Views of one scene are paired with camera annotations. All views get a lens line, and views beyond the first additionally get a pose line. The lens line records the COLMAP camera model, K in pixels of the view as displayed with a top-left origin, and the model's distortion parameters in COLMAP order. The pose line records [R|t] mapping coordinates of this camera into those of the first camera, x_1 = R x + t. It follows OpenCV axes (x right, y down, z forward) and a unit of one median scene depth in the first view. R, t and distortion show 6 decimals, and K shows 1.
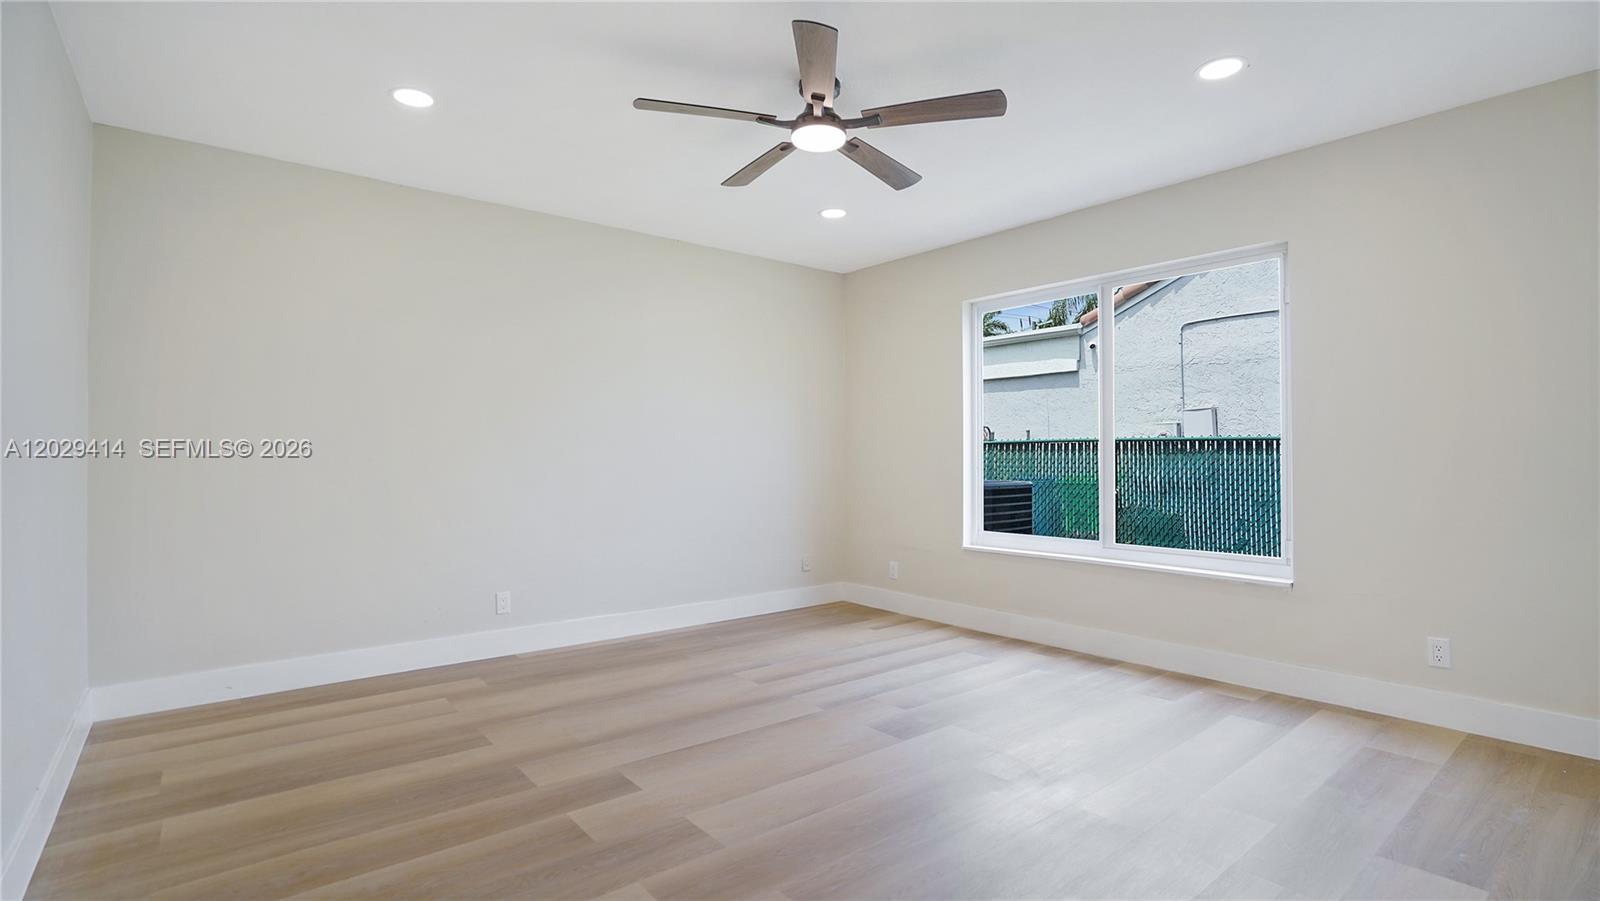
lens RADIAL K [[738.4, 0, 777.7], [0, 738.4, 481.5], [0, 0, 1]] dist [-0.045385, 0.000153]
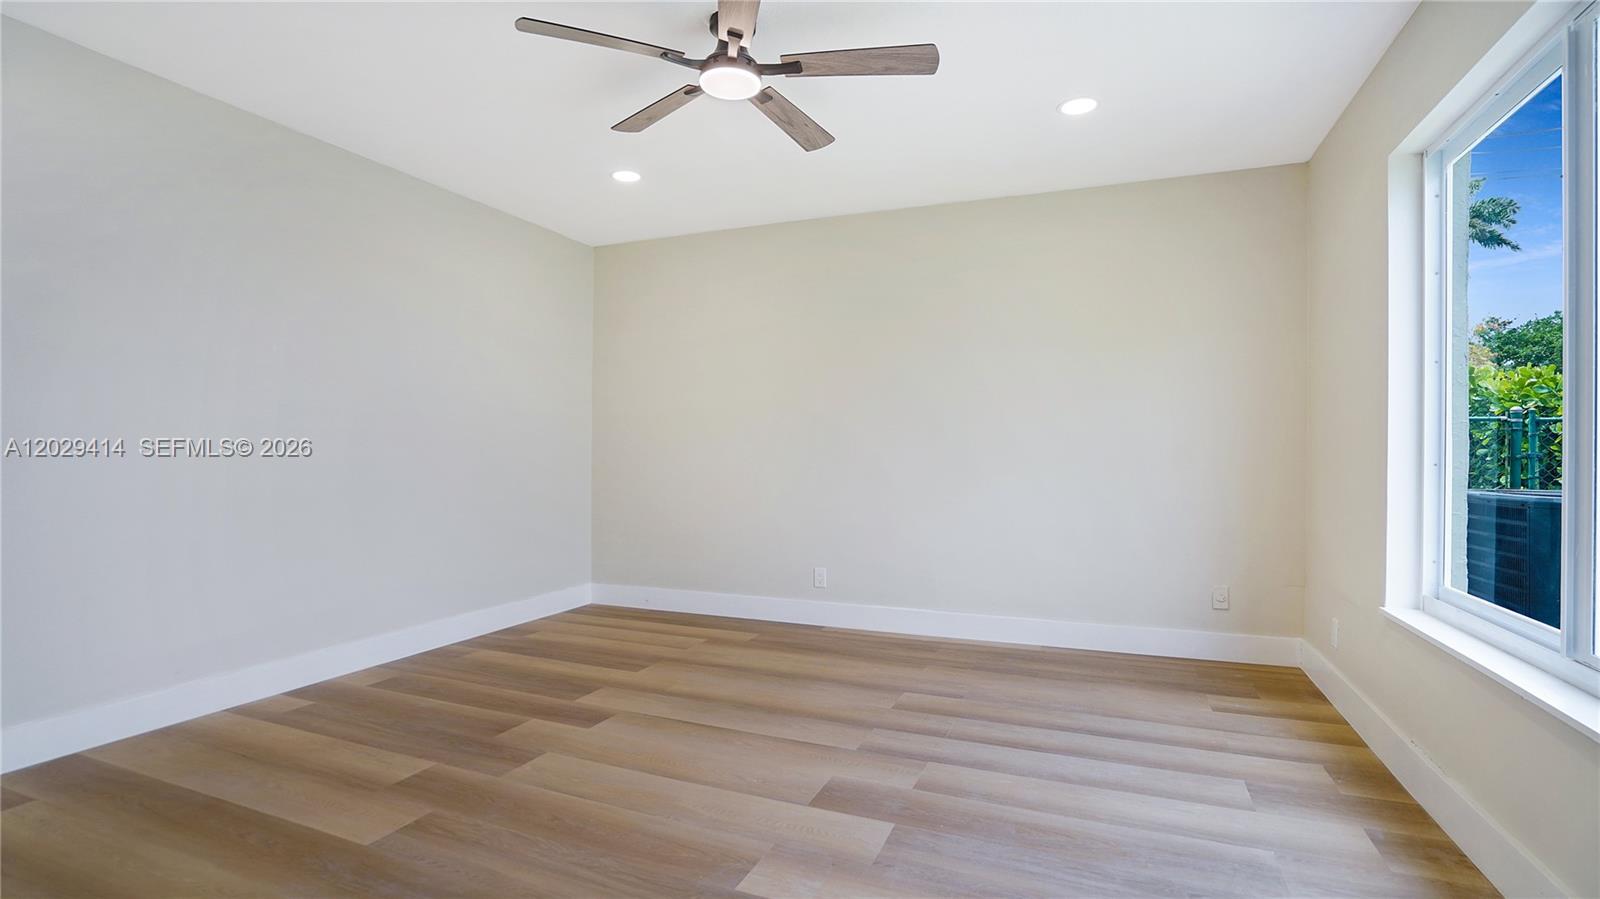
lens RADIAL K [[733.5, 0, 800.0], [0, 733.5, 449.5], [0, 0, 1]] dist [-0.042668, 0.000937]
pose [[0.493089, -0.000315, -0.869979, 0.843614], [-0.029210, 0.999430, -0.016918, -0.016022], [0.869488, 0.033754, 0.492799, 0.591180]]
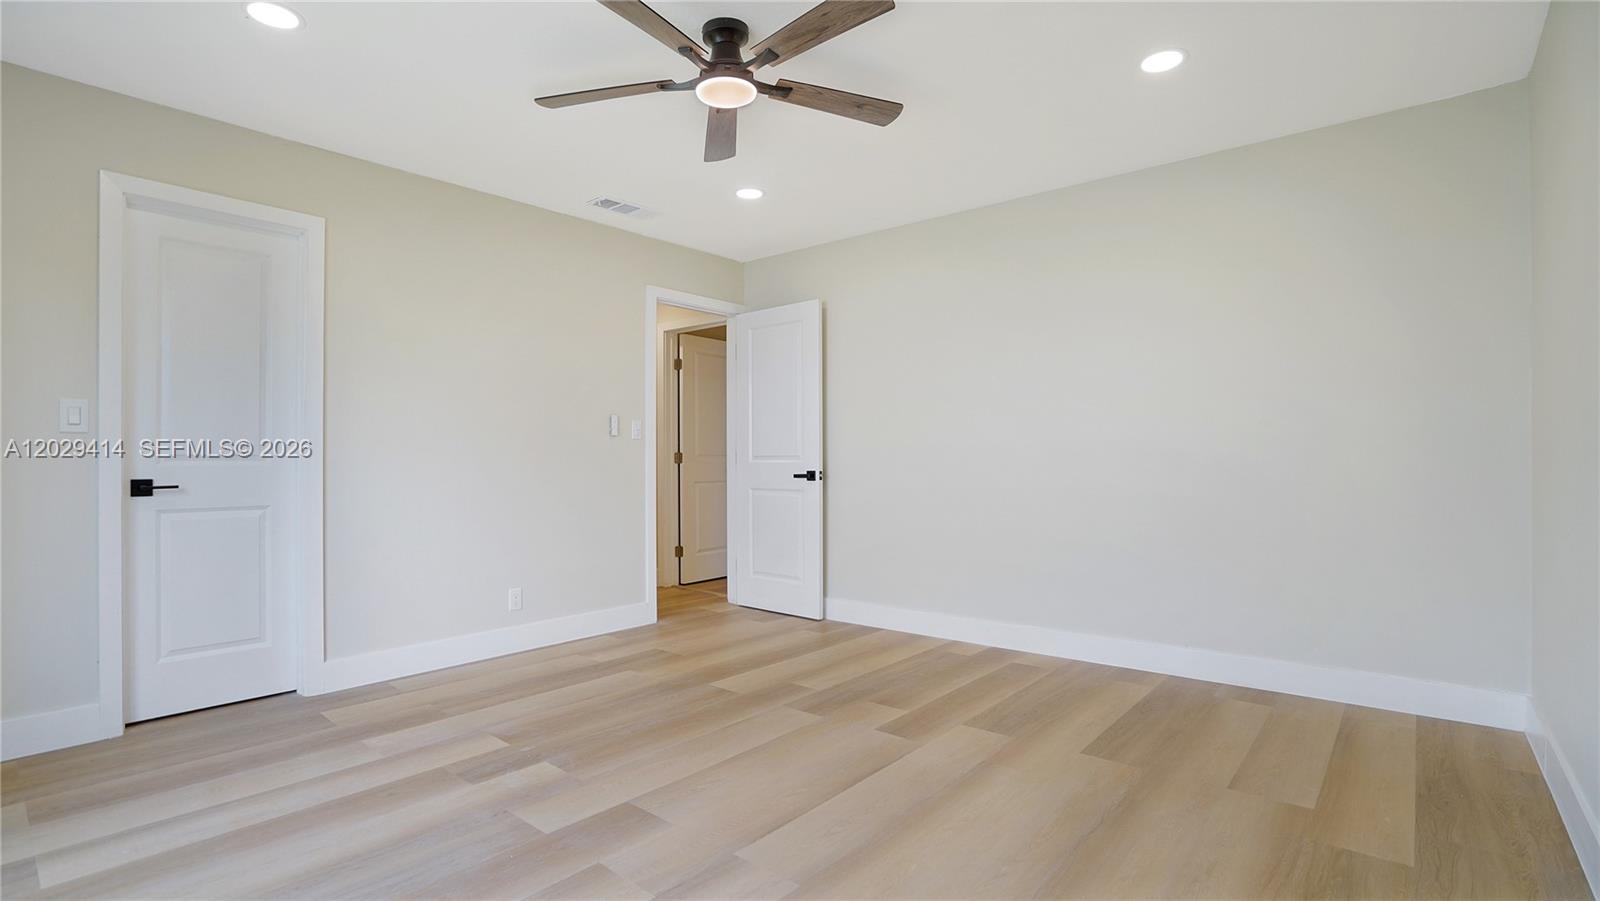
lens RADIAL K [[753.5, 0, 787.4], [0, 753.5, 446.5], [0, 0, 1]] dist [-0.061175, 0.021959]
pose [[-0.981927, 0.006472, -0.189147, 0.152514], [0.003850, 0.999891, 0.014226, -0.049168], [0.189219, 0.013241, -0.981846, 1.815571]]
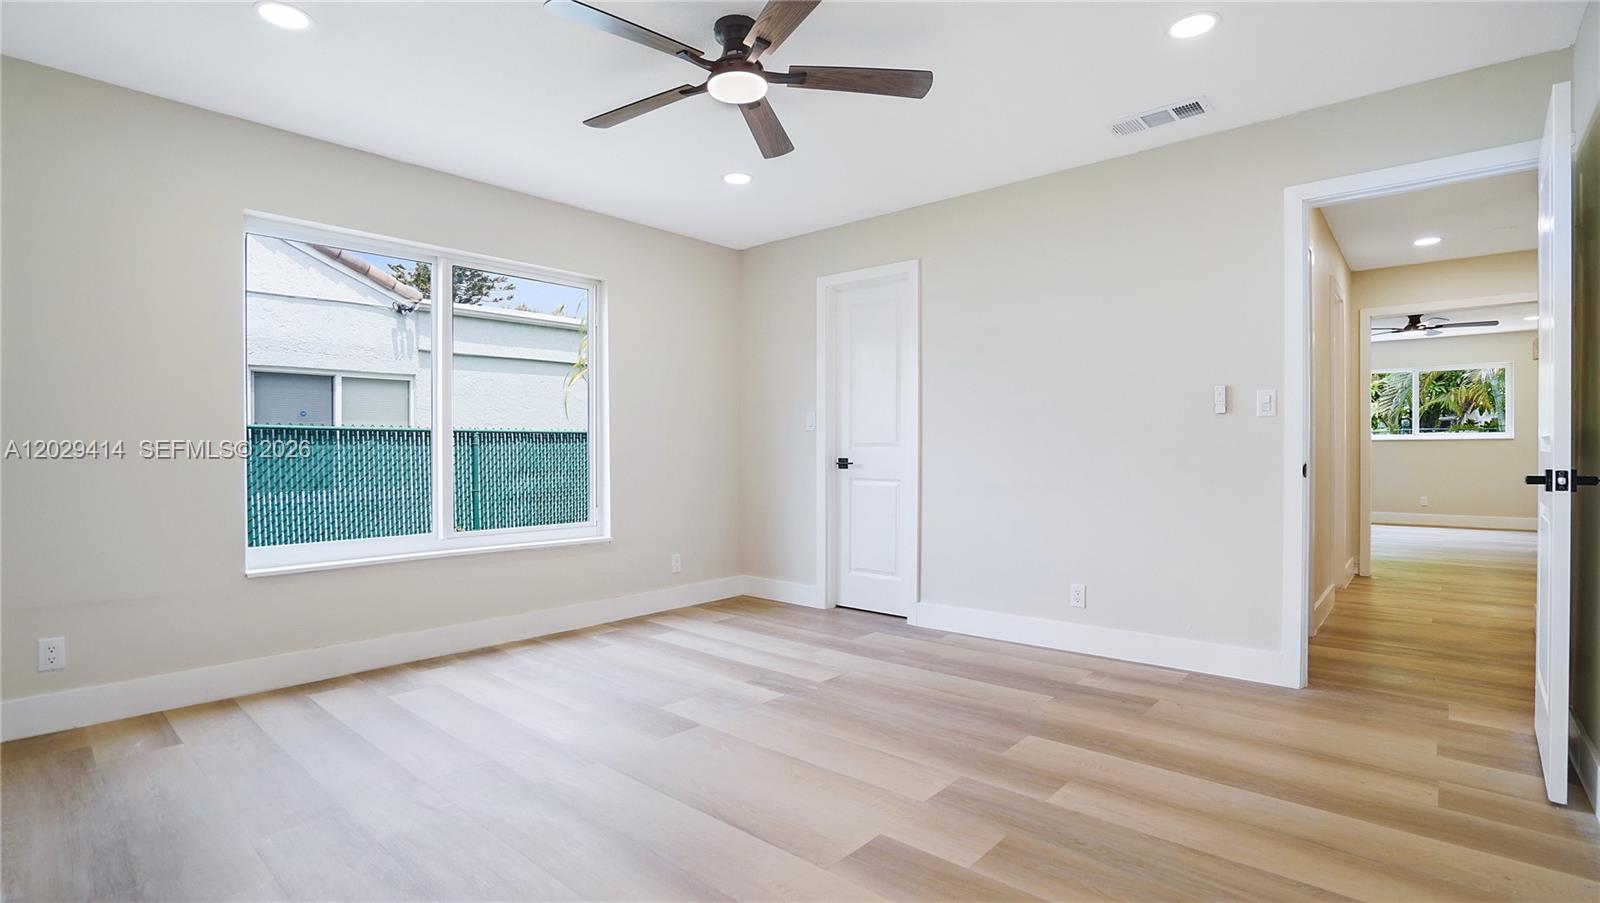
lens RADIAL K [[753.5, 0, 787.4], [0, 753.5, 447.5], [0, 0, 1]] dist [-0.061175, 0.021959]
pose [[-0.166815, 0.006568, 0.985966, -0.843073], [0.035406, 0.999373, -0.000667, -0.019243], [-0.985352, 0.034798, -0.166943, 1.032929]]
